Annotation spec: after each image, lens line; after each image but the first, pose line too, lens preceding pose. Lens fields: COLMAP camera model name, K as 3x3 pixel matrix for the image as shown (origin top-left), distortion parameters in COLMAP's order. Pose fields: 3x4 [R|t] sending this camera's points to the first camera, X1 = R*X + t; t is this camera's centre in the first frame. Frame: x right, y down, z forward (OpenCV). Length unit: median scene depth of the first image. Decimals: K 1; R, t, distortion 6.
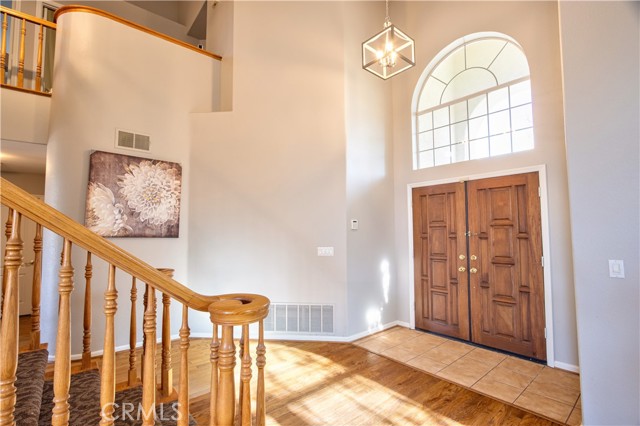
lens RADIAL K [[300.0, 0, 314.7], [0, 300.0, 215.3], [0, 0, 1]] dist [-0.013429, 0.001487]
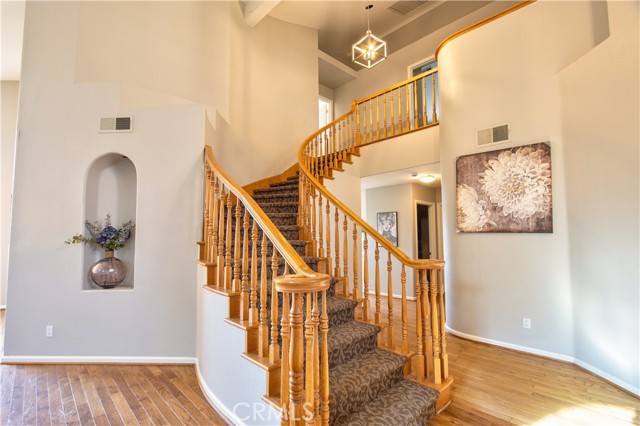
lens RADIAL K [[300.0, 0, 316.9], [0, 300.0, 217.5], [0, 0, 1]] dist [-0.013429, 0.001487]
pose [[0.062939, -0.058842, -0.996281, 0.327384], [0.062485, 0.996534, -0.054909, 0.040447], [0.996059, -0.058797, 0.066398, 0.337744]]
